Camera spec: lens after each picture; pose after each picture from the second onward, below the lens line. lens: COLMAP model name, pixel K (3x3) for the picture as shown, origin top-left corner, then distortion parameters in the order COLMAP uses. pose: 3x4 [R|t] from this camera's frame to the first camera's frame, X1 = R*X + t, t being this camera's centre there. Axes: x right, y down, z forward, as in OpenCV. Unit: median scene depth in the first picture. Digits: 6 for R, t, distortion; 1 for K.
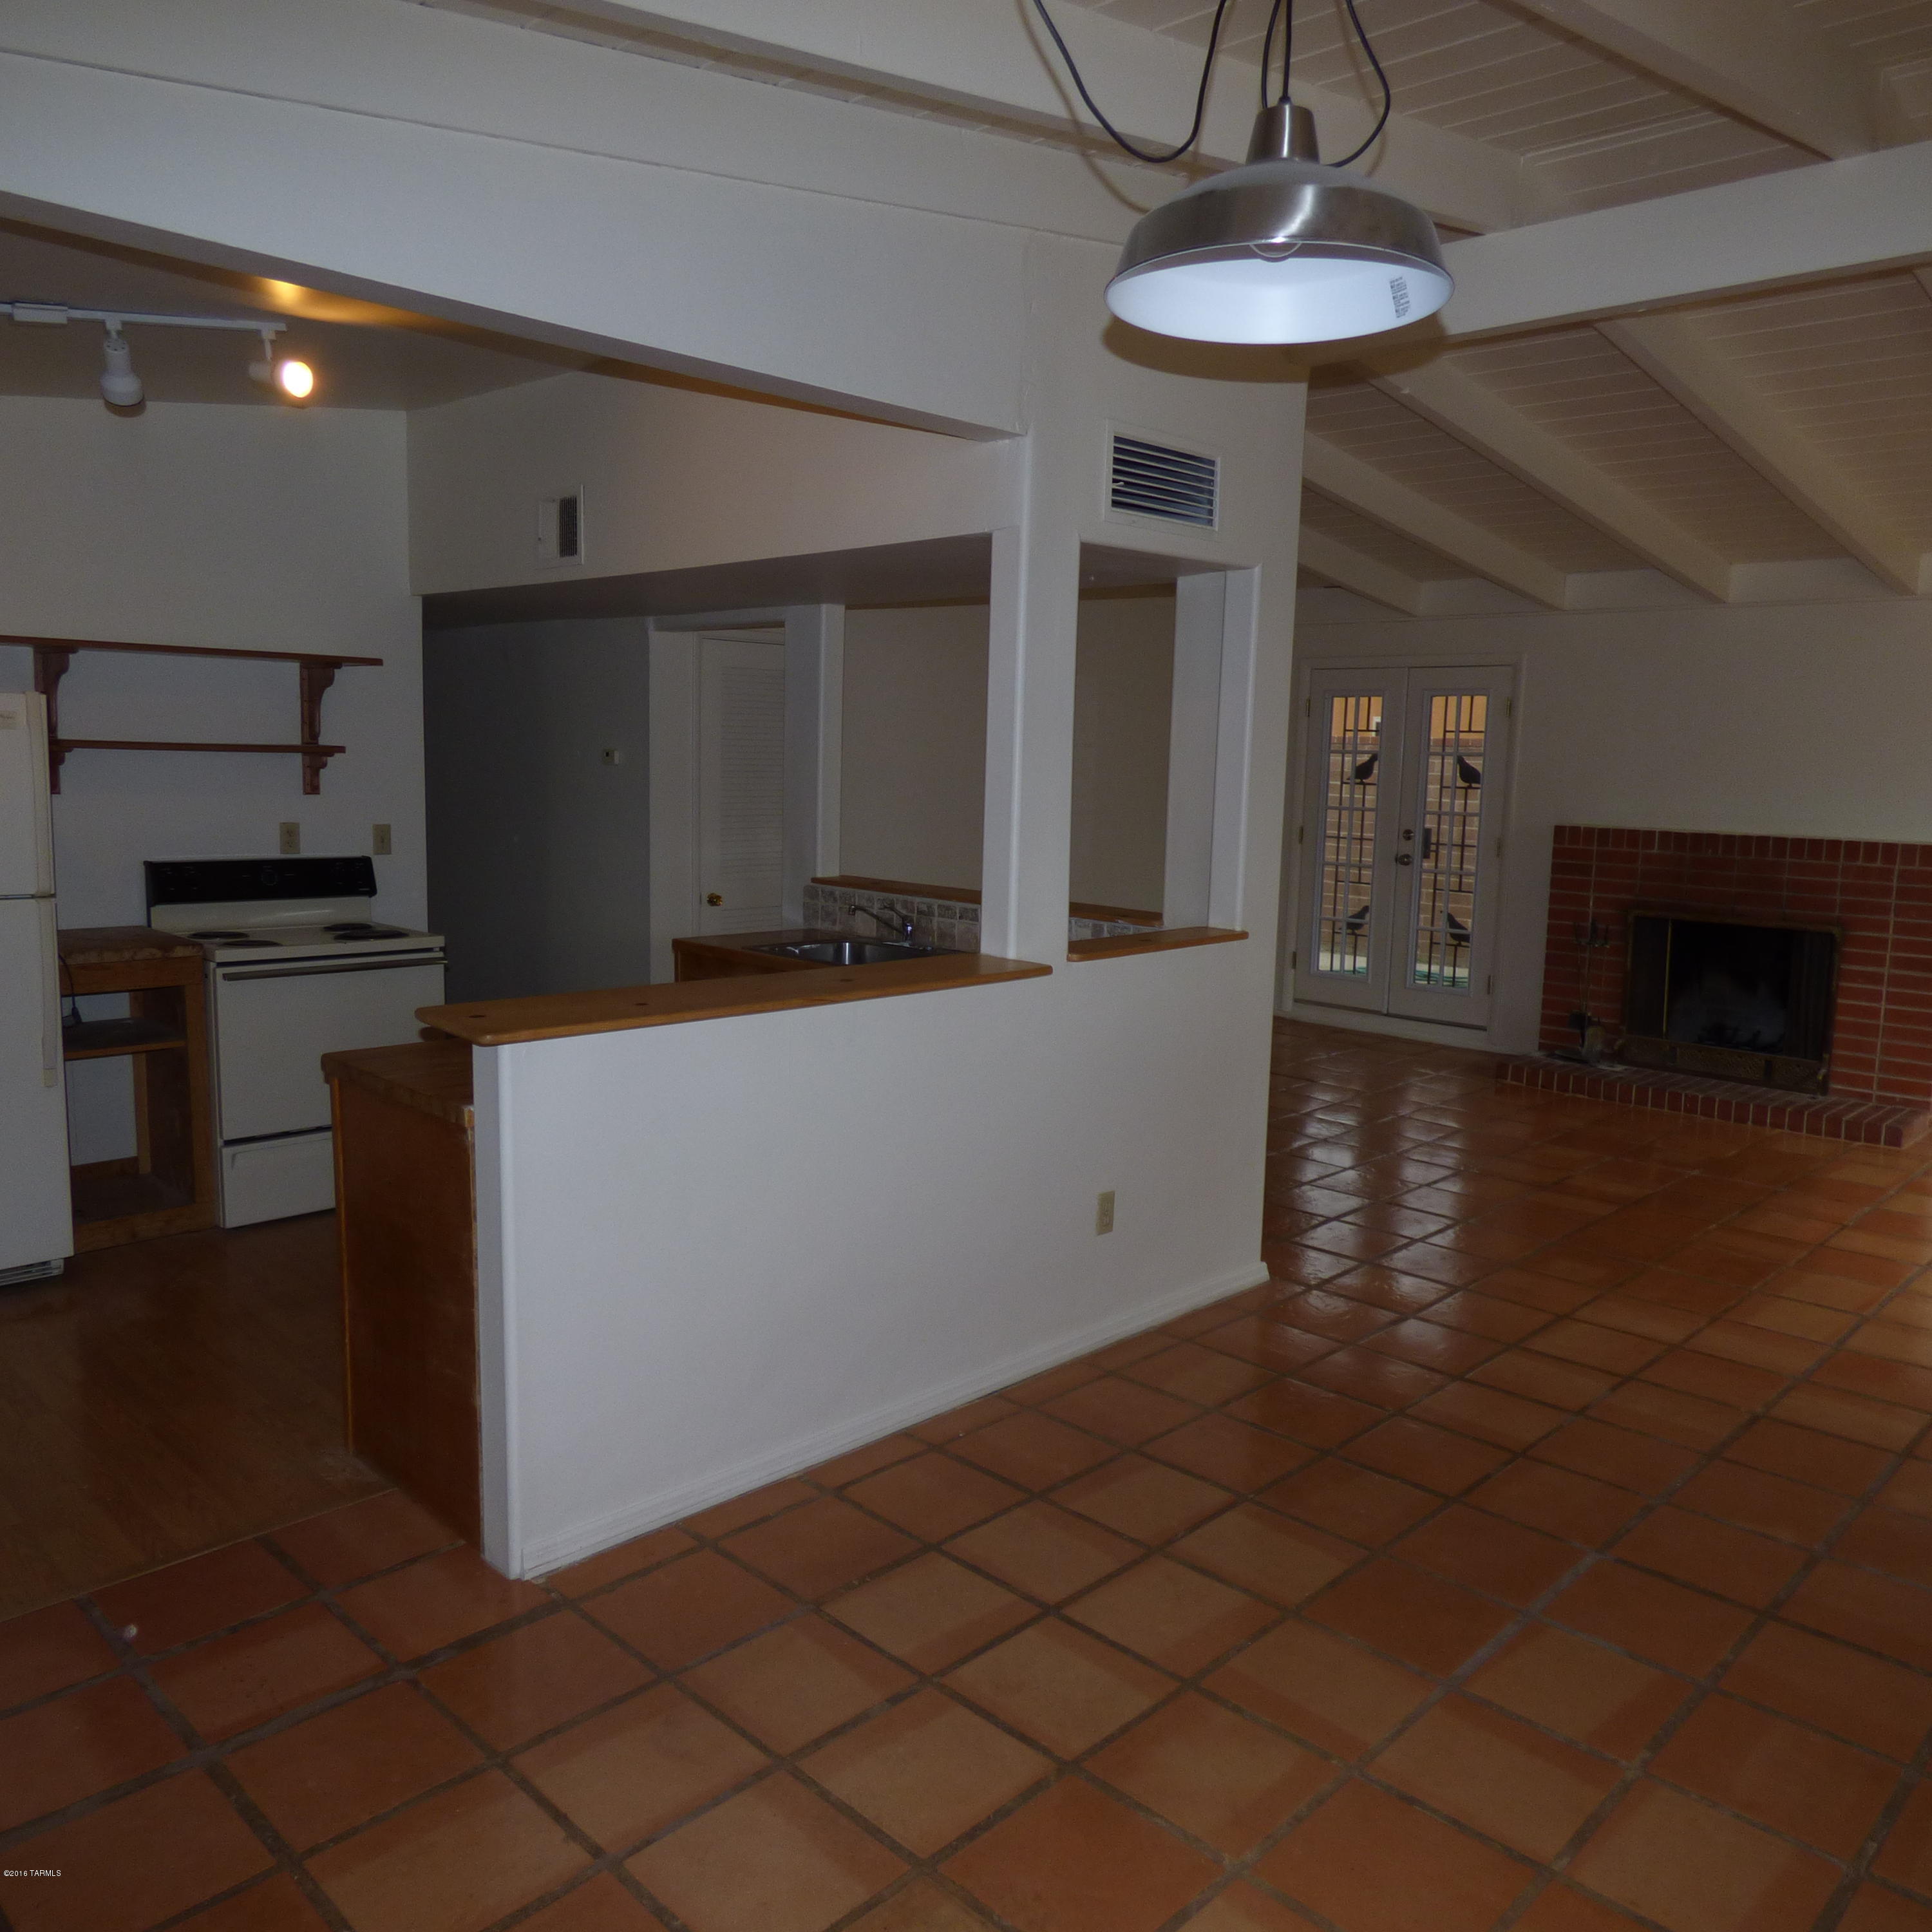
lens RADIAL K [[1548.9, 0, 987.3], [0, 1548.9, 985.4], [0, 0, 1]] dist [-0.001646, -0.002952]
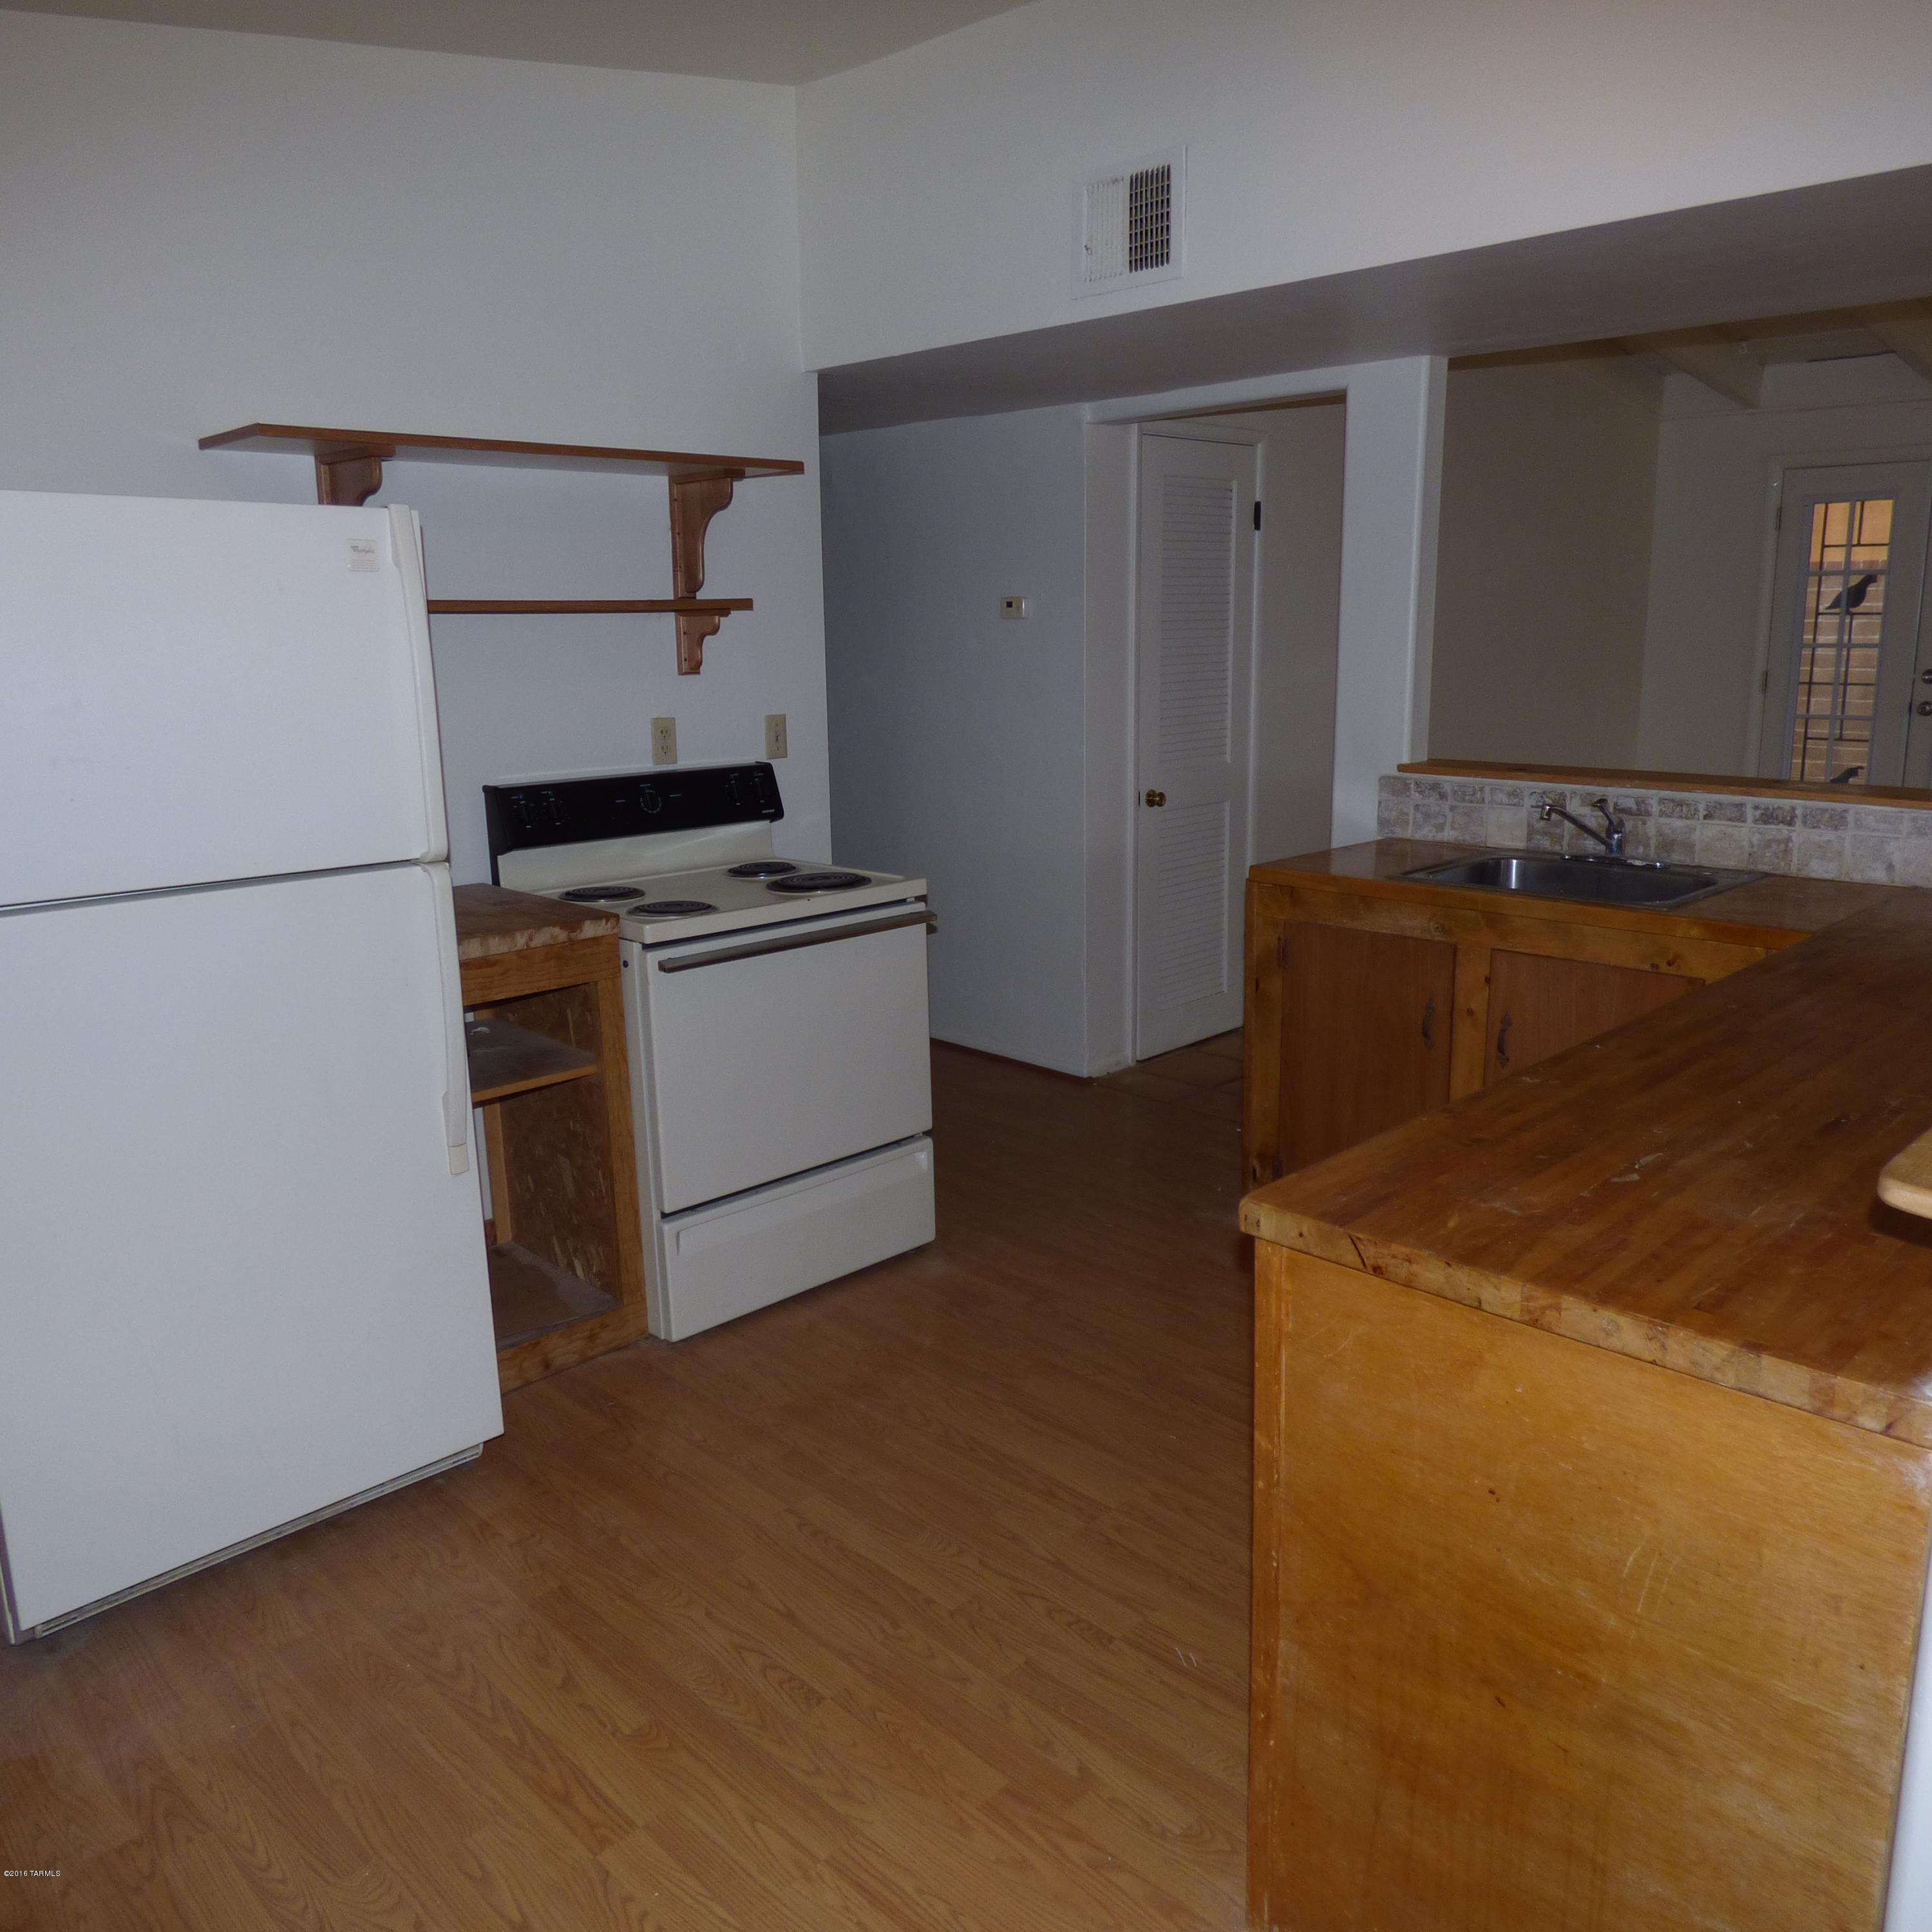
lens RADIAL K [[1524.8, 0, 966.0], [0, 1524.8, 966.0], [0, 0, 1]] dist [-0.003993, -0.002178]
pose [[0.998997, -0.043045, -0.012310, -0.324702], [0.043838, 0.996317, 0.073687, -0.041693], [0.009093, -0.074152, 0.997205, 0.338754]]
